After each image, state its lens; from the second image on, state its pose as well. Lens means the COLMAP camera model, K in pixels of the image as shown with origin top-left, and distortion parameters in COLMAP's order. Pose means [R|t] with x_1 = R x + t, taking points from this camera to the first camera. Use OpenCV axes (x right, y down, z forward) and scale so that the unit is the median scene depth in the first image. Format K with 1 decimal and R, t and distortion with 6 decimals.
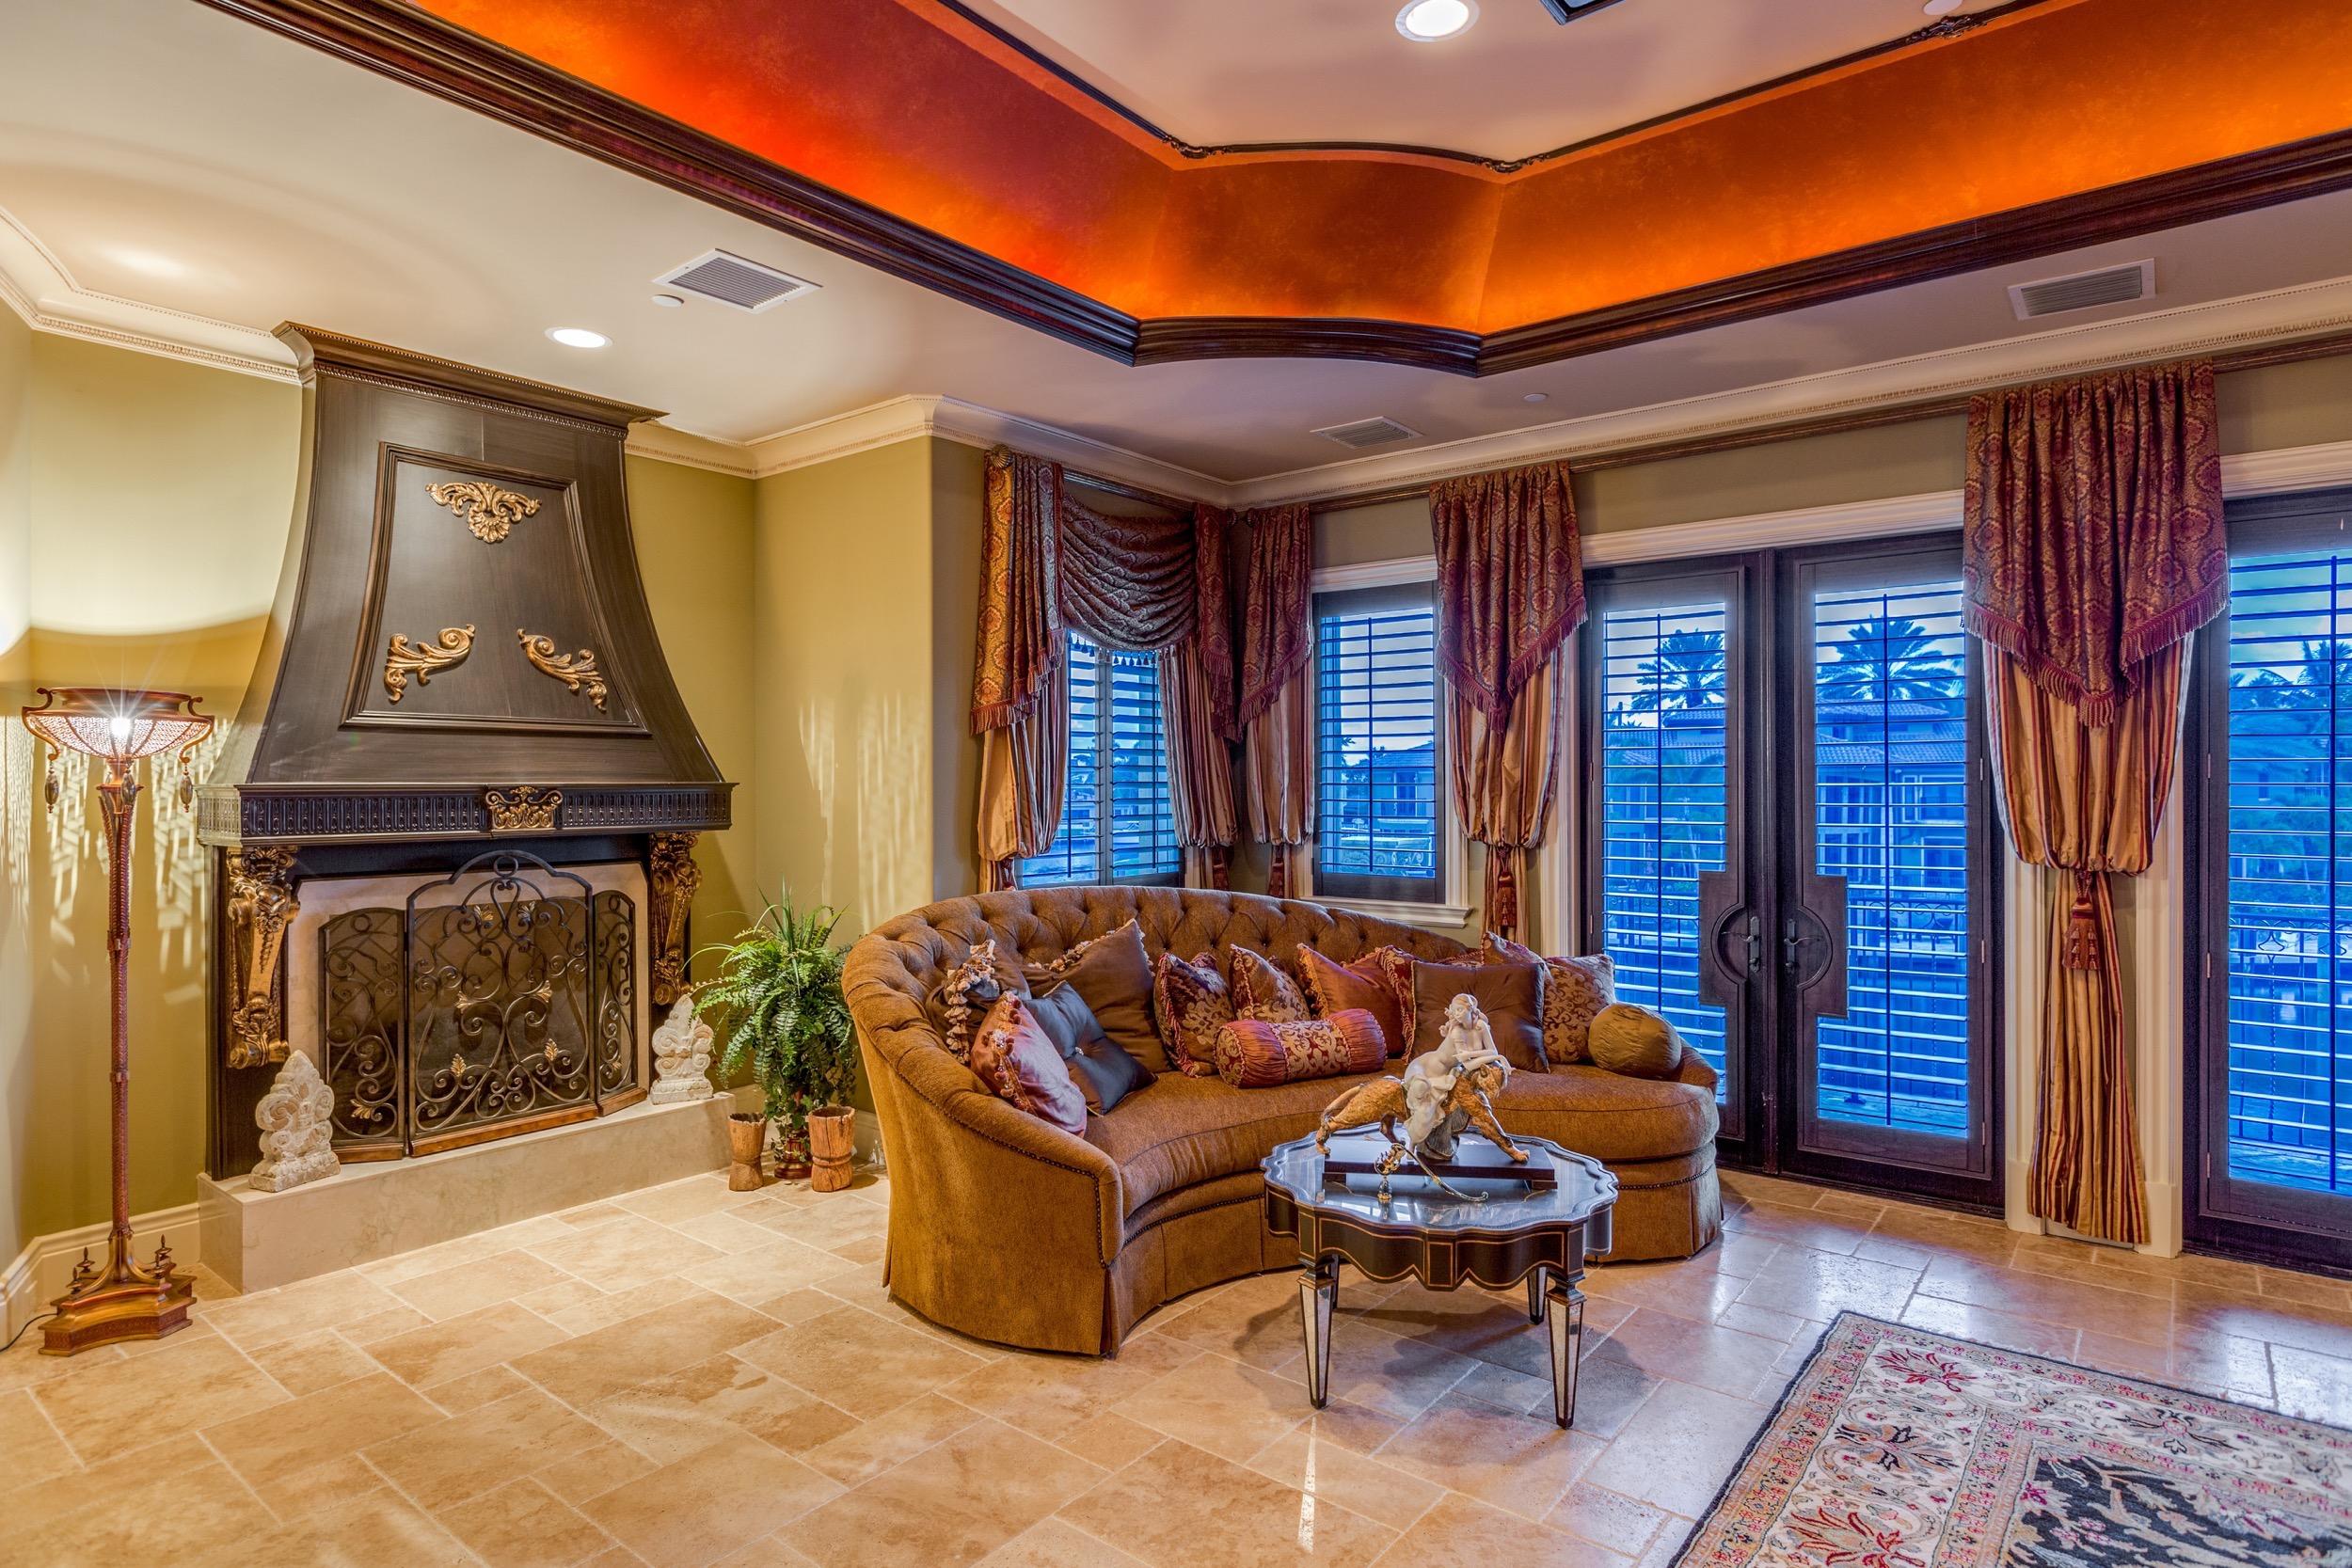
lens RADIAL K [[1253.9, 0, 1180.3], [0, 1253.9, 790.7], [0, 0, 1]] dist [-0.006617, 0.000192]
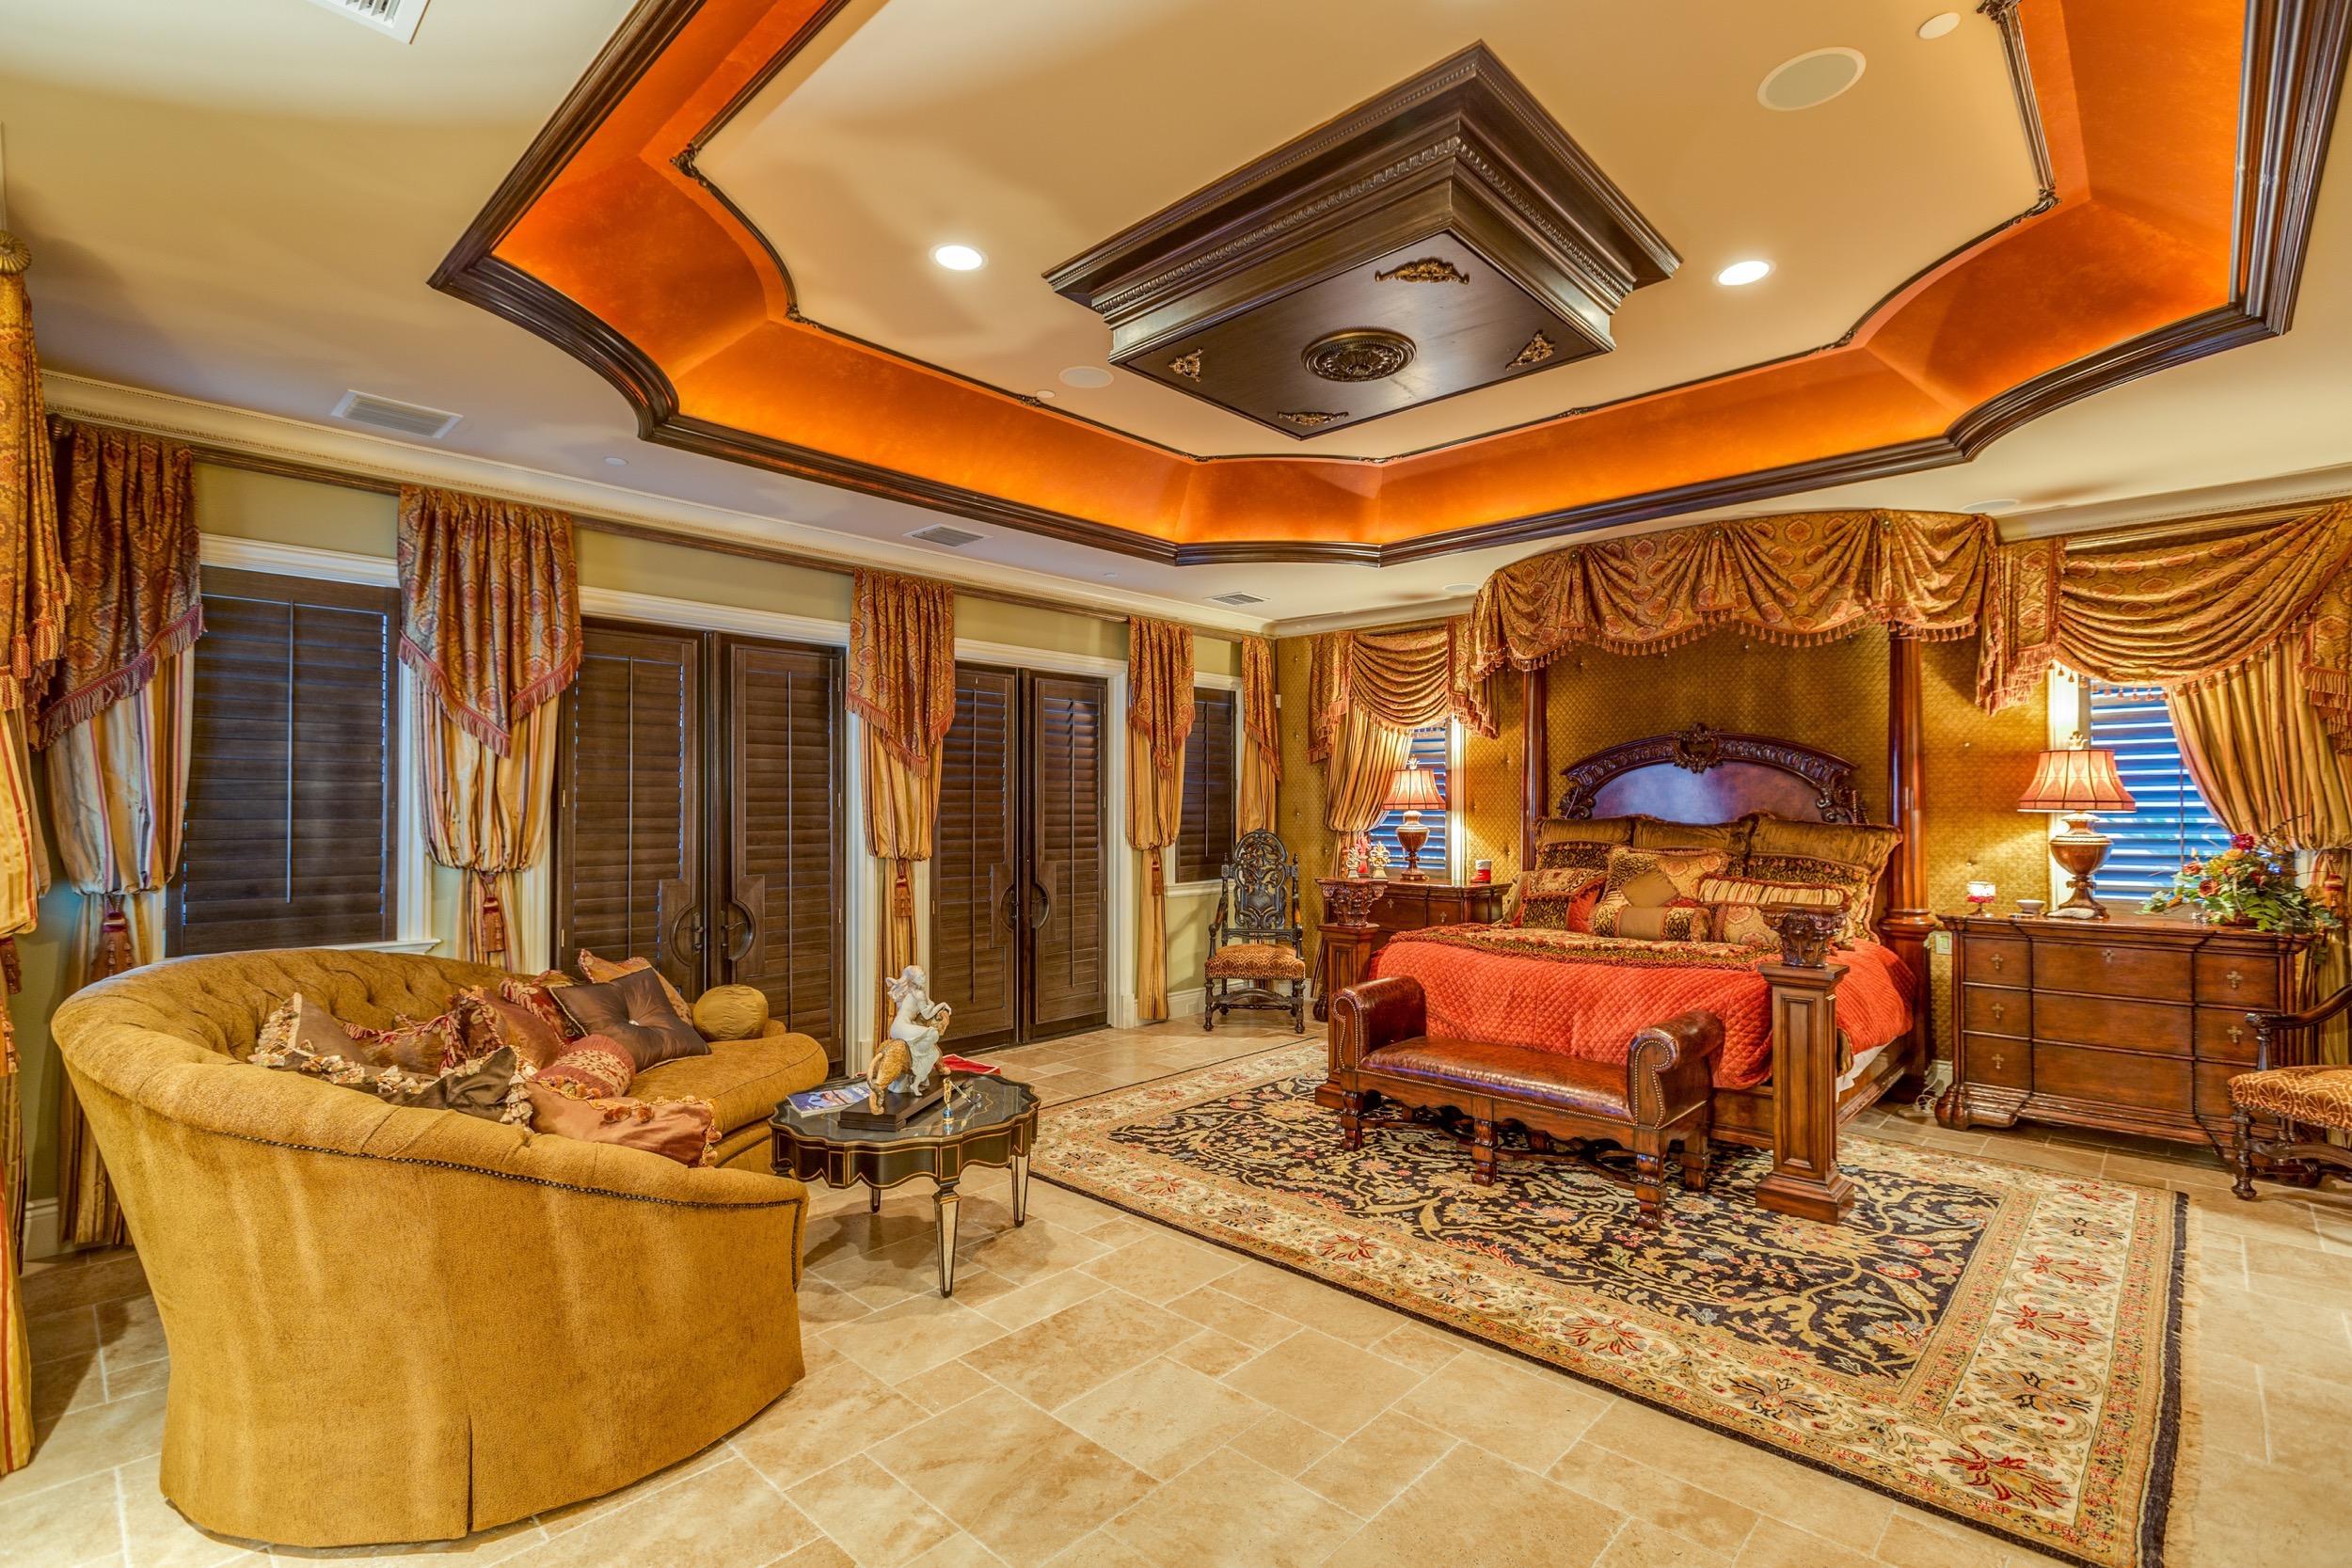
lens RADIAL K [[1073.6, 0, 1169.0], [0, 1073.6, 781.9], [0, 0, 1]] dist [0.003274, 0.000077]
pose [[0.086164, 0.029936, 0.995831, -0.770260], [0.013005, 0.999430, -0.031170, 0.008630], [-0.996196, 0.015636, 0.085725, 0.539154]]
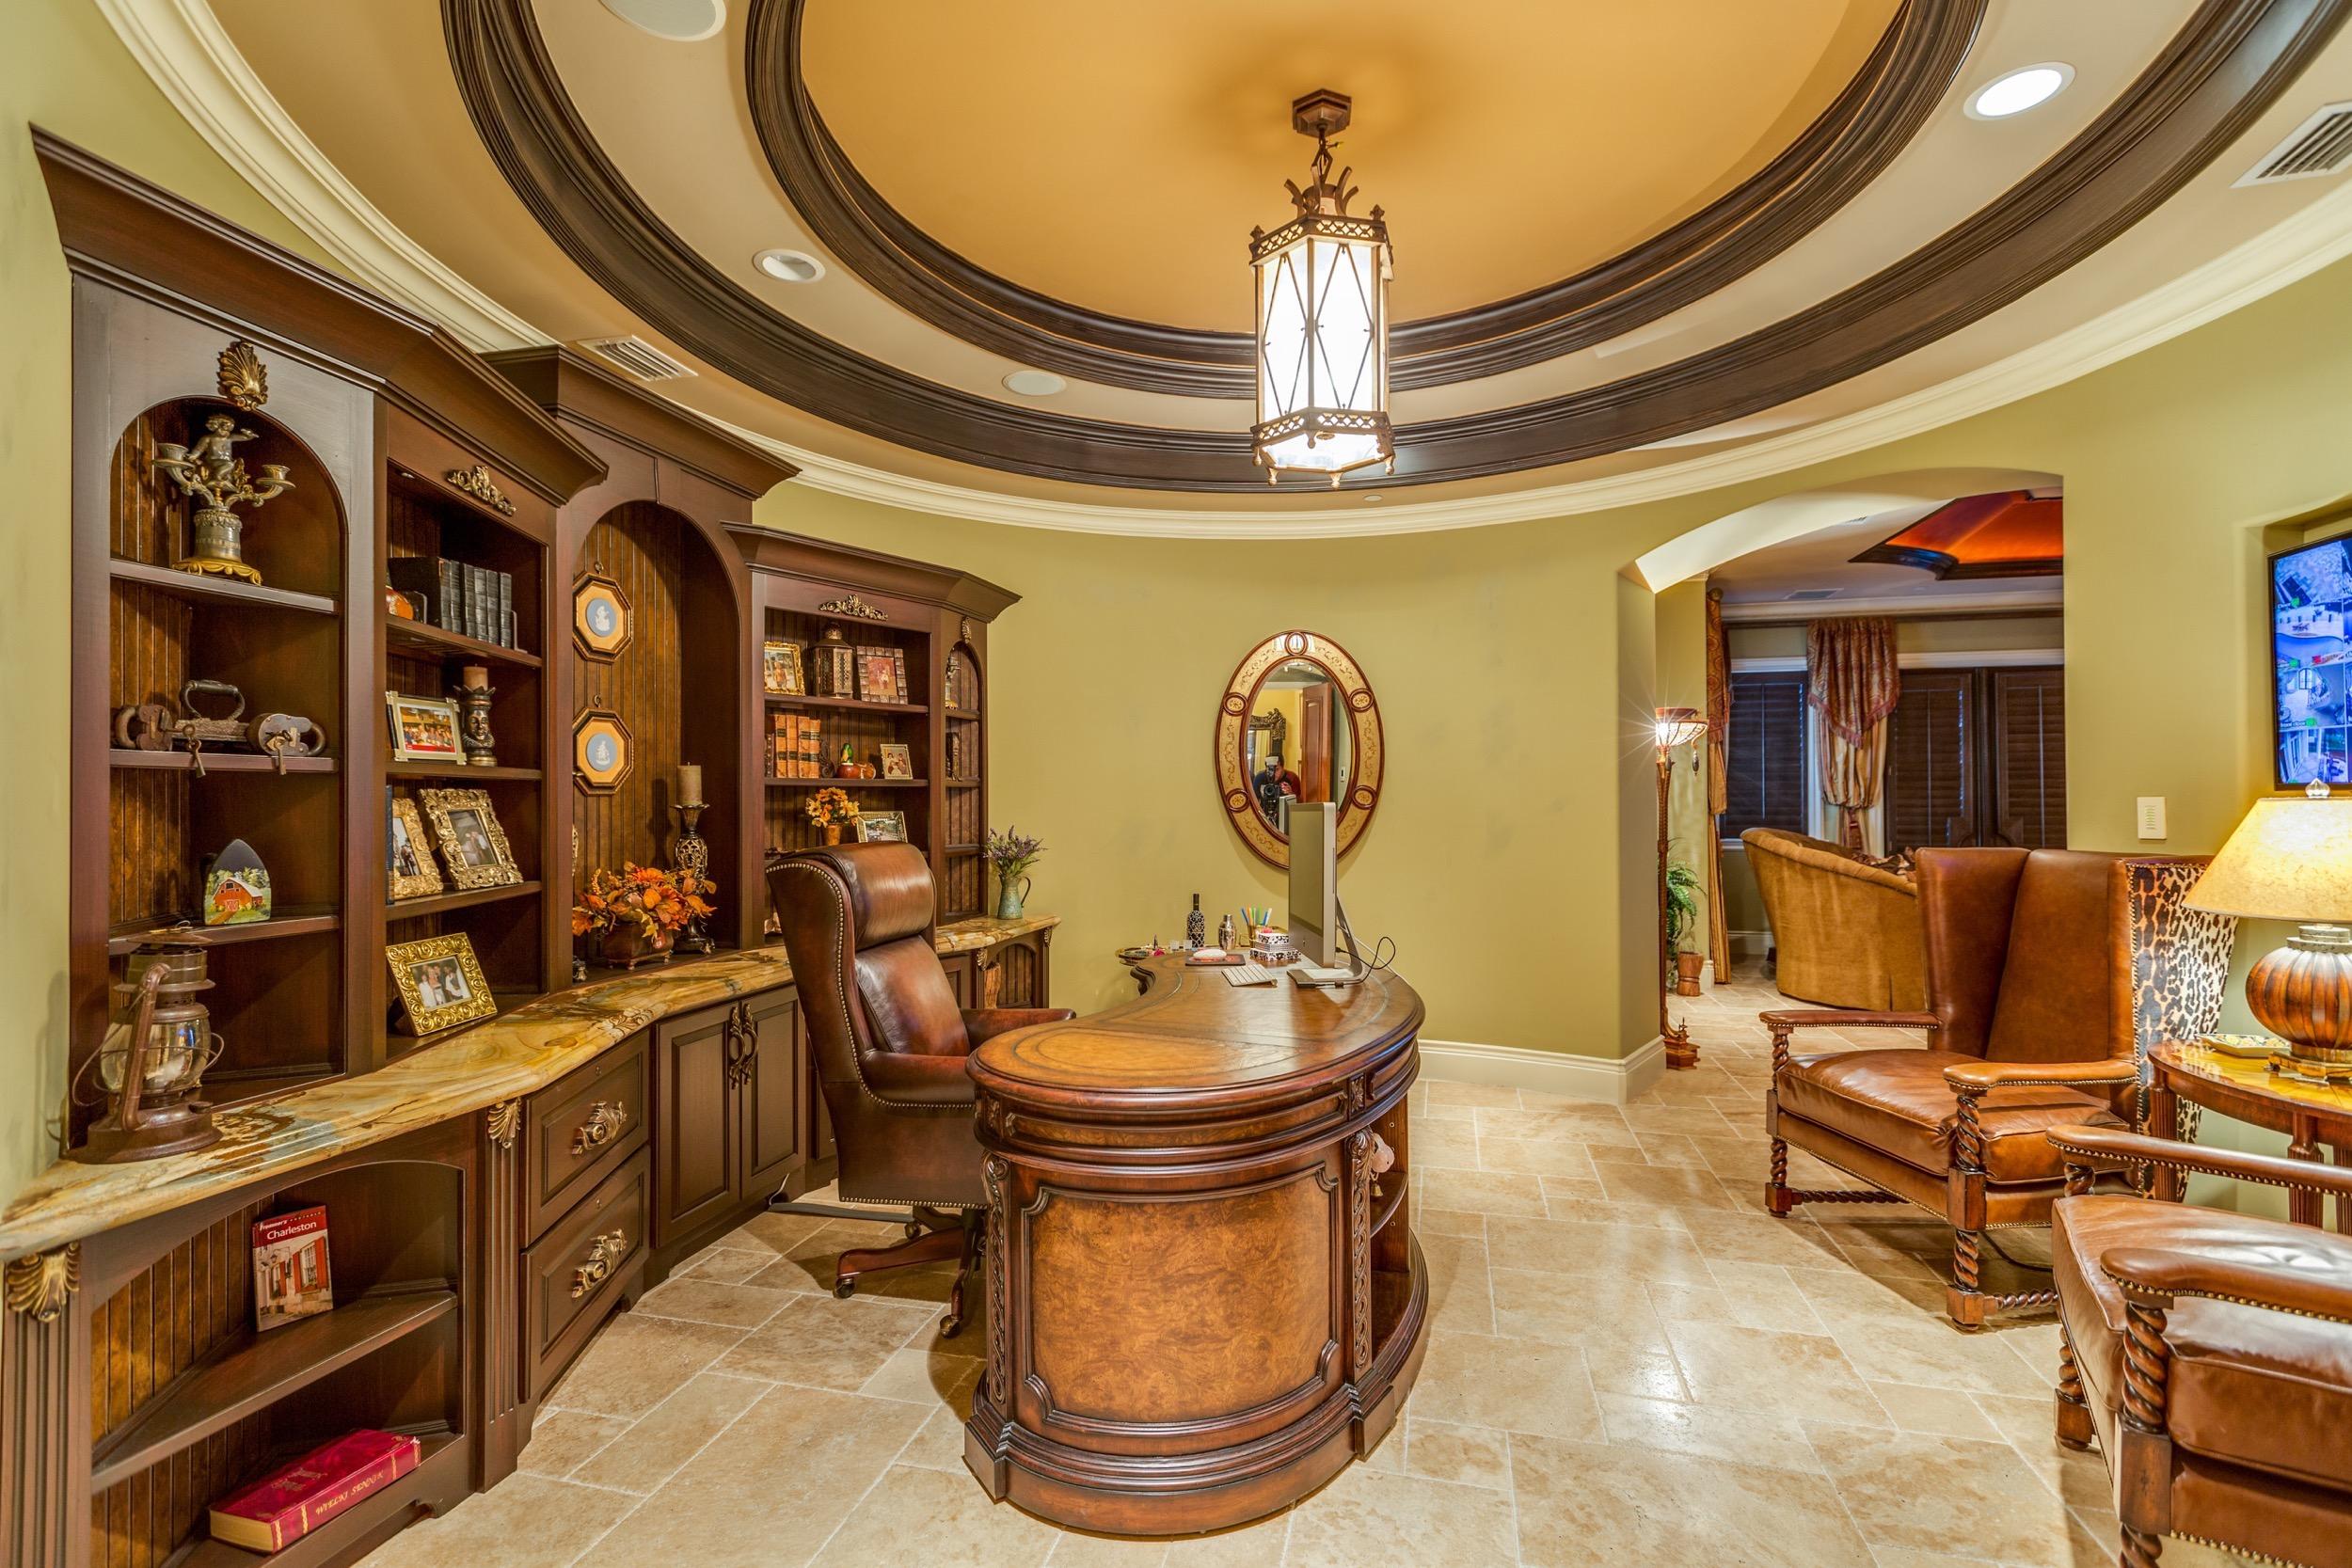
lens RADIAL K [[1073.6, 0, 1166.4], [0, 1073.6, 800.9], [0, 0, 1]] dist [0.003274, 0.000077]
pose [[0.907996, 0.003116, 0.418968, -1.991759], [0.002785, 0.999905, -0.013474, 0.073744], [-0.418970, 0.013401, 0.907901, -0.112162]]
